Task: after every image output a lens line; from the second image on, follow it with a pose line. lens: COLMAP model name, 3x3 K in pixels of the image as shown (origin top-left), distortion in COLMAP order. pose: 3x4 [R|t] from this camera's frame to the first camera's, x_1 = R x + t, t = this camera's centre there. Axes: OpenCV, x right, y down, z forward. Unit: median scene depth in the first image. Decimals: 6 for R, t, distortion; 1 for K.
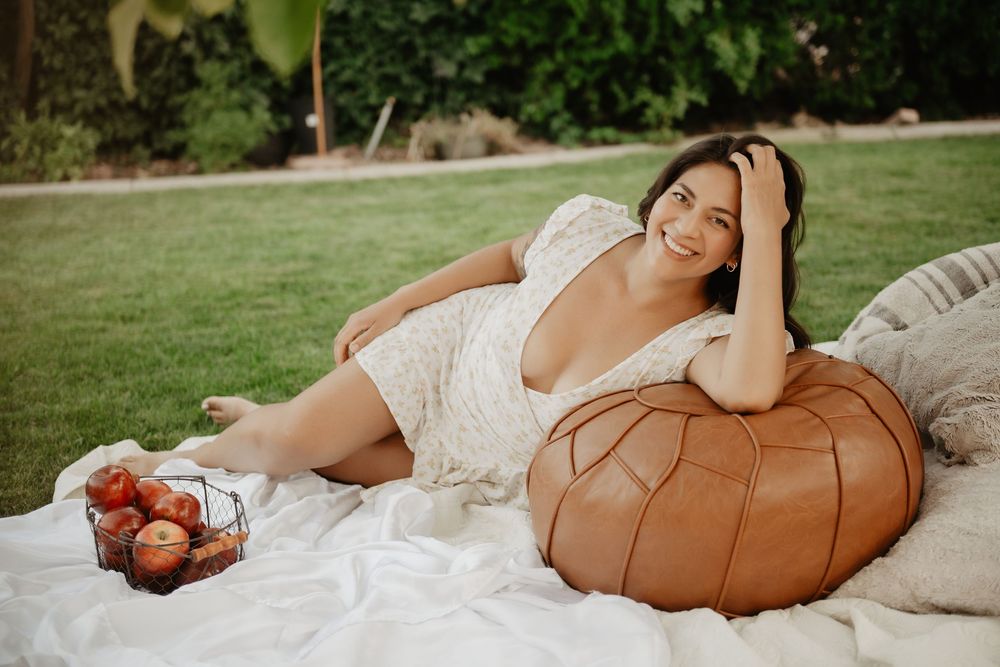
lens RADIAL K [[1603.7, 0, 504.8], [0, 1603.7, 329.2], [0, 0, 1]] dist [0.151228, 0.000000]
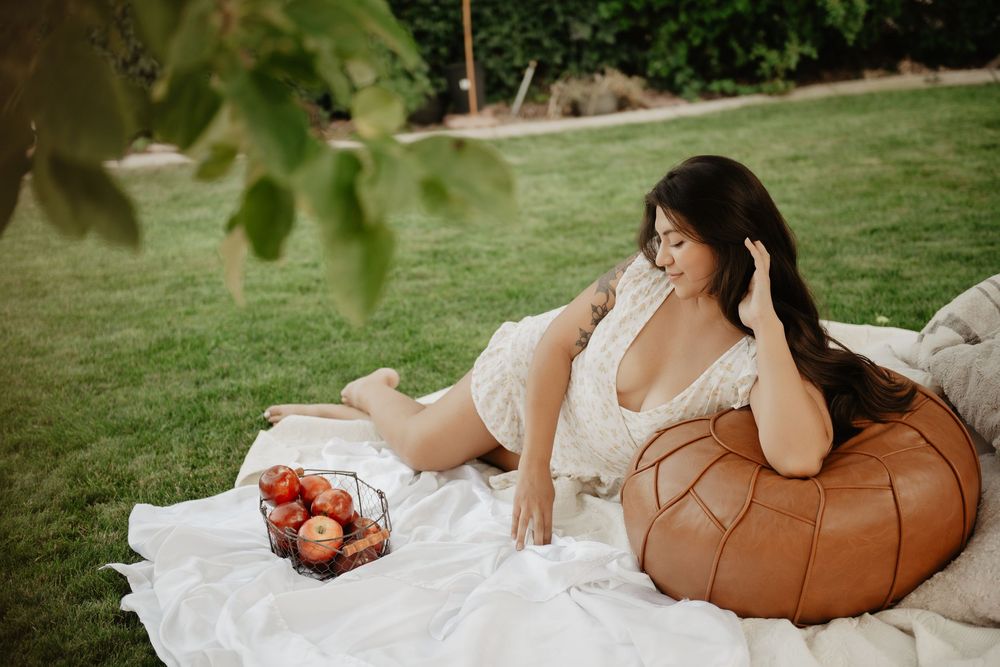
lens RADIAL K [[1385.2, 0, 492.1], [0, 1385.2, 332.0], [0, 0, 1]] dist [0.138861, 0.000000]
pose [[0.993874, -0.006945, -0.110299, 0.008318], [0.015322, 0.997044, 0.075285, -0.027928], [0.109451, -0.076514, 0.991043, 0.002991]]
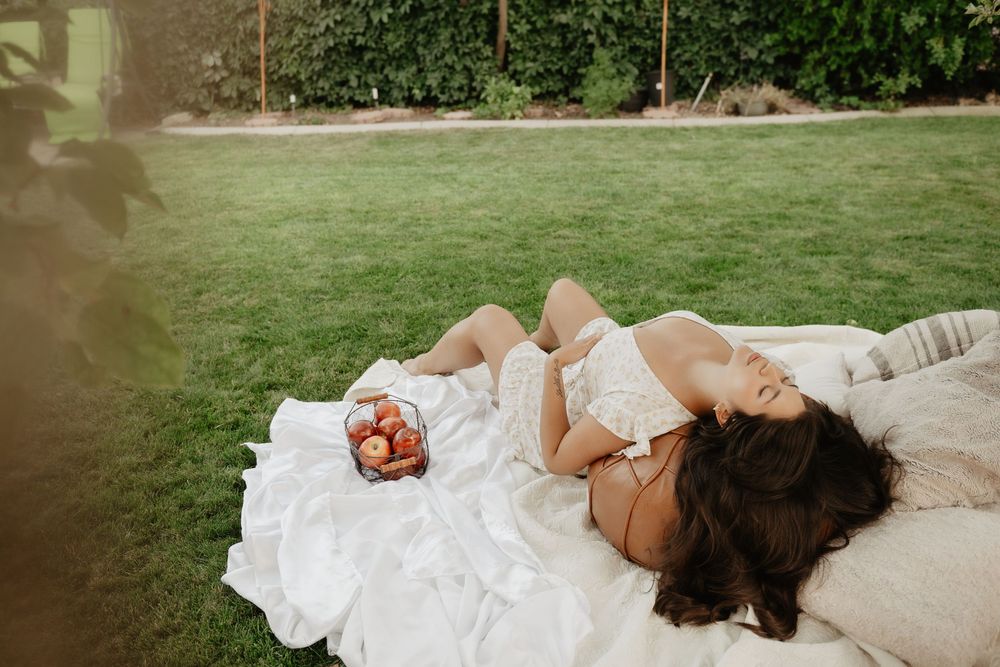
lens RADIAL K [[910.1, 0, 502.2], [0, 910.1, 312.2], [0, 0, 1]] dist [-0.038947, -0.003899]
pose [[0.937387, 0.122891, -0.325889, 0.060380], [-0.068027, 0.982263, 0.174734, -0.054816], [0.341582, -0.141624, 0.929120, 0.057542]]
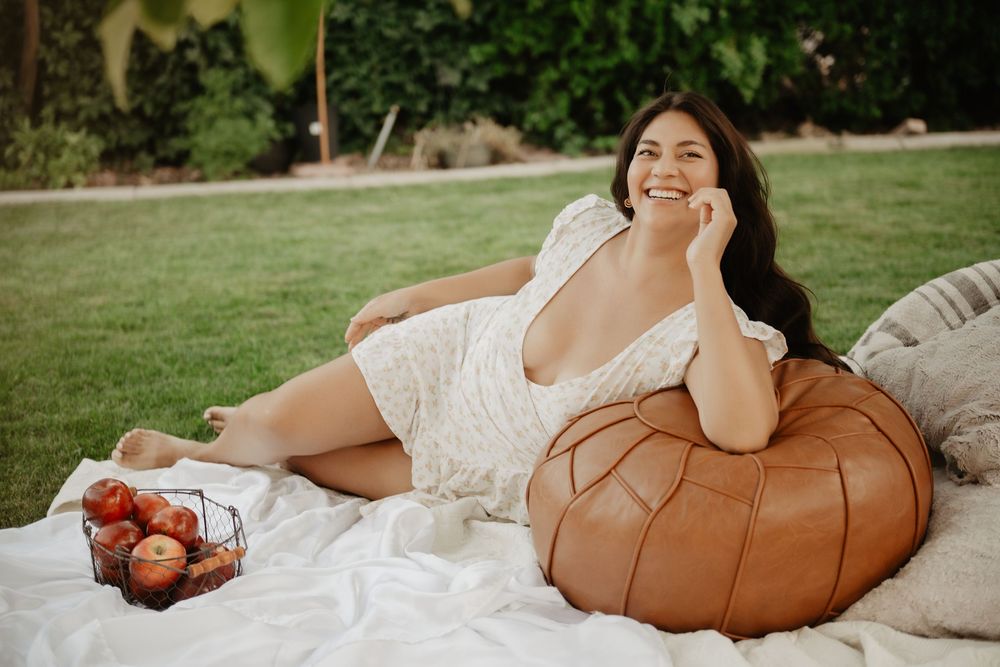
lens RADIAL K [[1603.7, 0, 489.1], [0, 1603.7, 329.3], [0, 0, 1]] dist [0.151228, 0.000000]
pose [[0.999916, 0.005771, -0.011565, 0.000016], [-0.005826, 0.999972, -0.004712, -0.001084], [0.011537, 0.004779, 0.999922, 0.004761]]
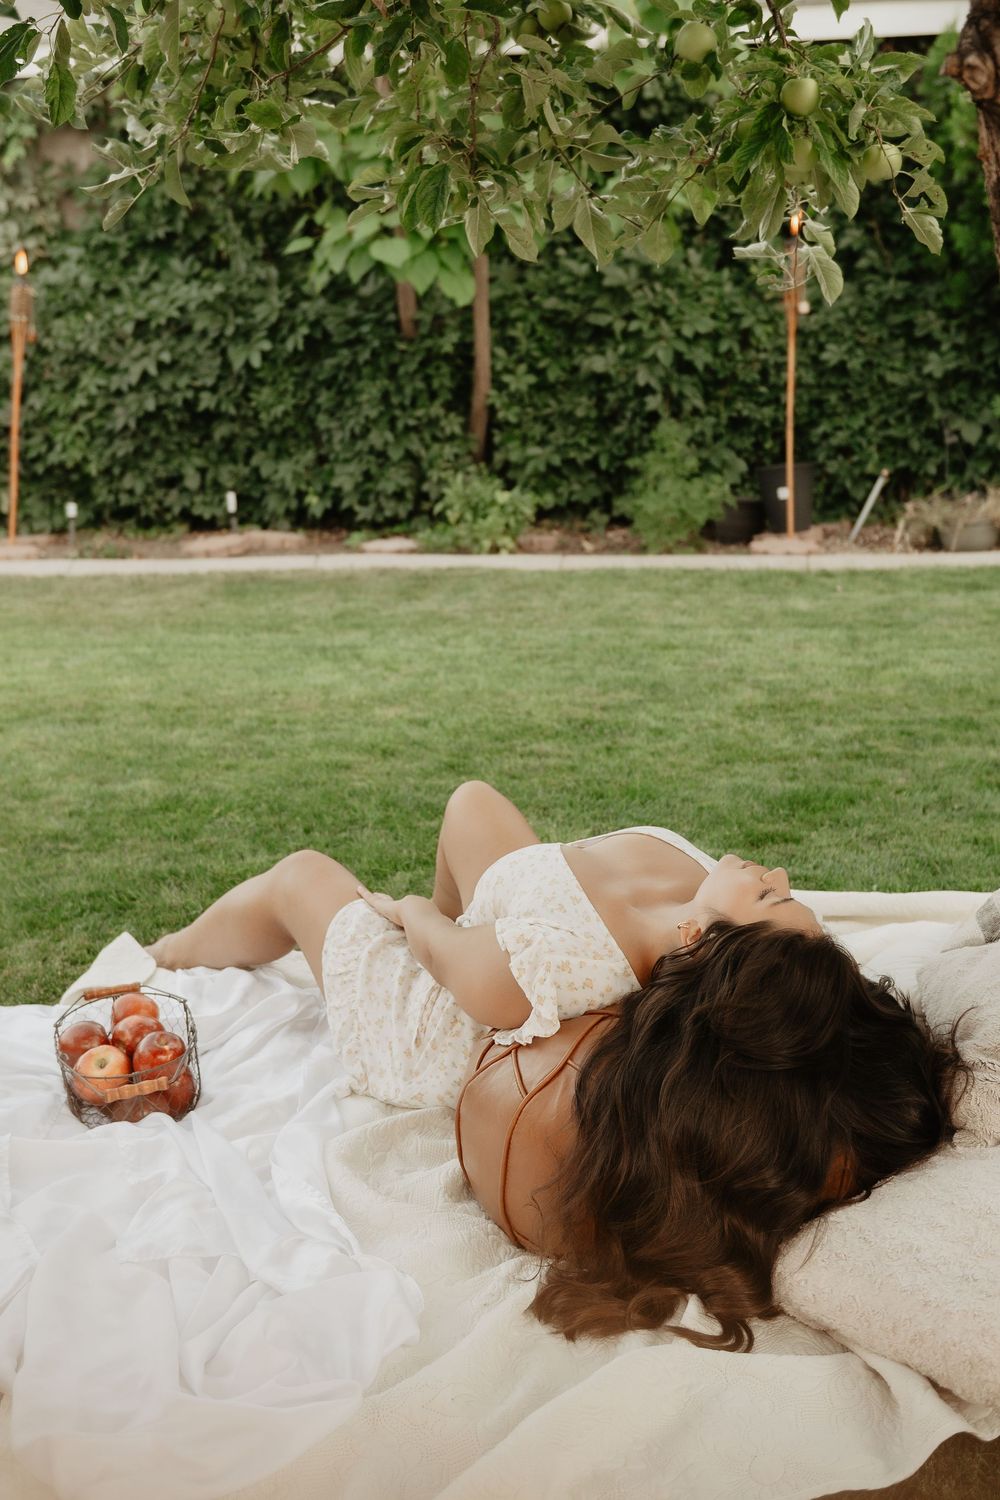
lens RADIAL K [[1946.6, 0, 481.0], [0, 1946.6, 653.7], [0, 0, 1]] dist [0.004689, 0.000000]
pose [[0.925305, 0.079830, -0.370727, 0.117862], [-0.083397, 0.996496, 0.006426, -0.040710], [0.369941, 0.024971, 0.928720, 0.007609]]
